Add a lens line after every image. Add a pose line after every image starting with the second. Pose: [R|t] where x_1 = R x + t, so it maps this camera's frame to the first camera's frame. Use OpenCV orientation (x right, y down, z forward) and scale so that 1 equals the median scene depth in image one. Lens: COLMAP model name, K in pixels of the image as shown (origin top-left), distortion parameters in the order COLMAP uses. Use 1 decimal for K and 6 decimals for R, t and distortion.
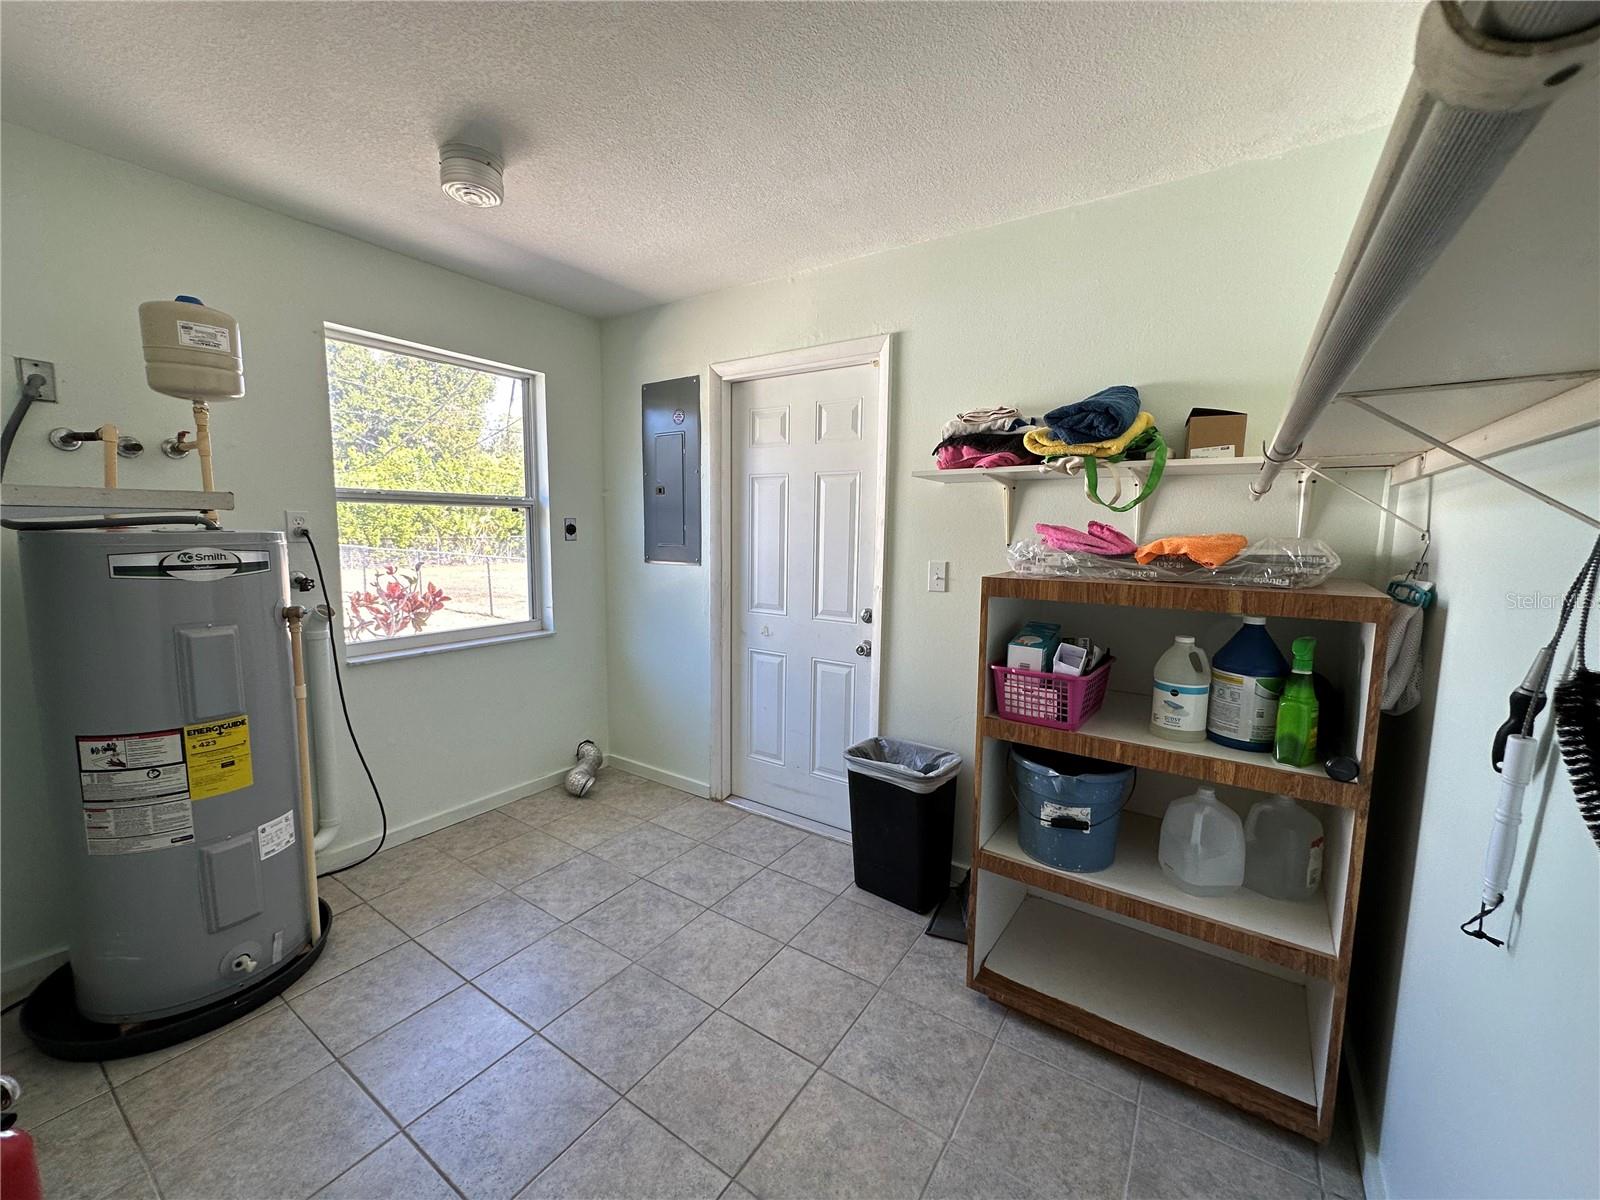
lens RADIAL K [[632.7, 0, 800.0], [0, 632.7, 597.6], [0, 0, 1]] dist [-0.001423, -0.001073]
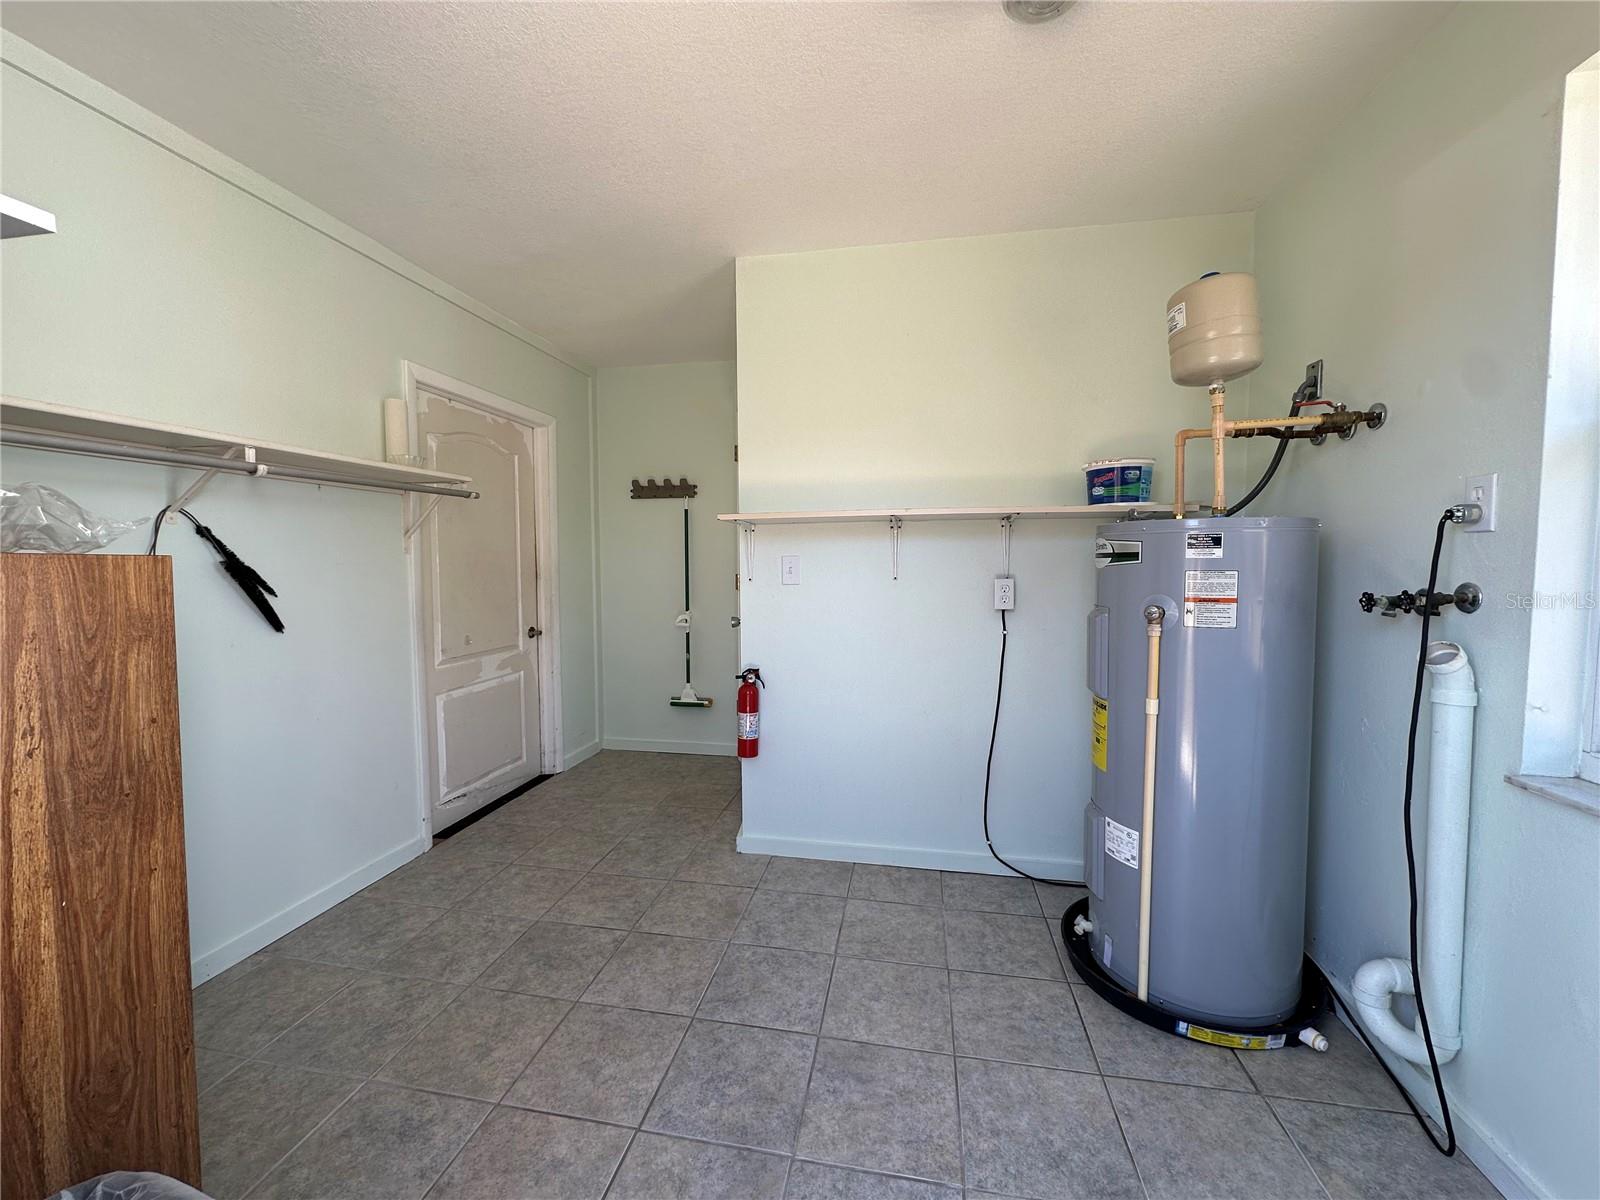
lens RADIAL K [[632.7, 0, 801.2], [0, 632.7, 594.4], [0, 0, 1]] dist [-0.001423, -0.001073]
pose [[-0.918102, 0.012904, -0.396135, -0.019536], [-0.051658, 0.987049, 0.151876, -0.126425], [0.392964, 0.159901, -0.905544, 1.851087]]
